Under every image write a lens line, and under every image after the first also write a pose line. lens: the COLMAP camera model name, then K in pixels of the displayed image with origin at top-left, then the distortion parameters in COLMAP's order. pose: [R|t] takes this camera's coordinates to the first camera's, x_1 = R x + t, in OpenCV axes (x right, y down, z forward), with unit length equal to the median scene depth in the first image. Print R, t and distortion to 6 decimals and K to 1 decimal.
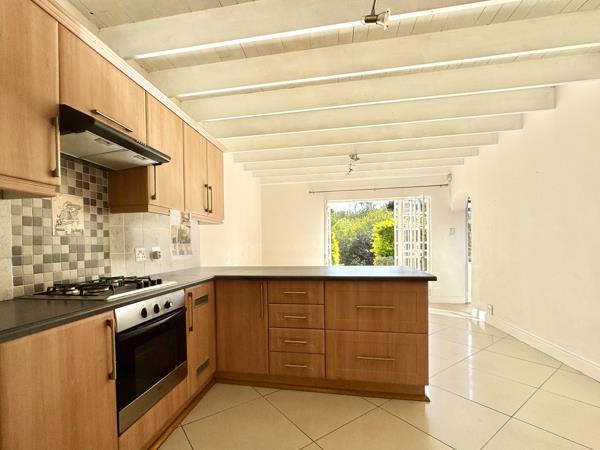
lens RADIAL K [[282.2, 0, 295.8], [0, 282.2, 248.4], [0, 0, 1]] dist [-0.000955, -0.000188]
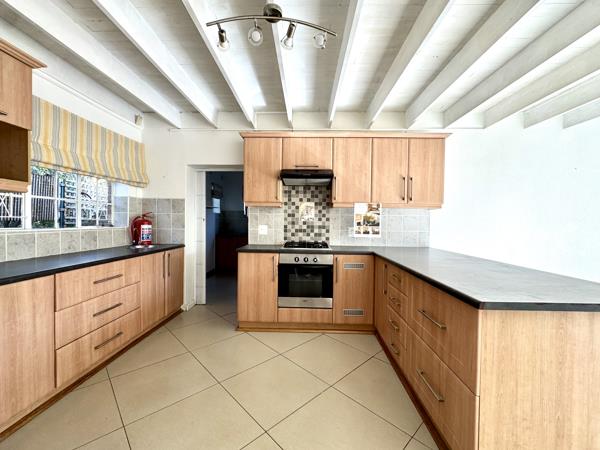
lens RADIAL K [[253.2, 0, 300.0], [0, 253.2, 225.0], [0, 0, 1]] dist [-0.000246, -0.000010]
pose [[0.125238, 0.033725, -0.991553, 1.094305], [-0.031861, 0.999043, 0.029956, -0.066576], [0.991615, 0.027840, 0.126192, 0.670237]]
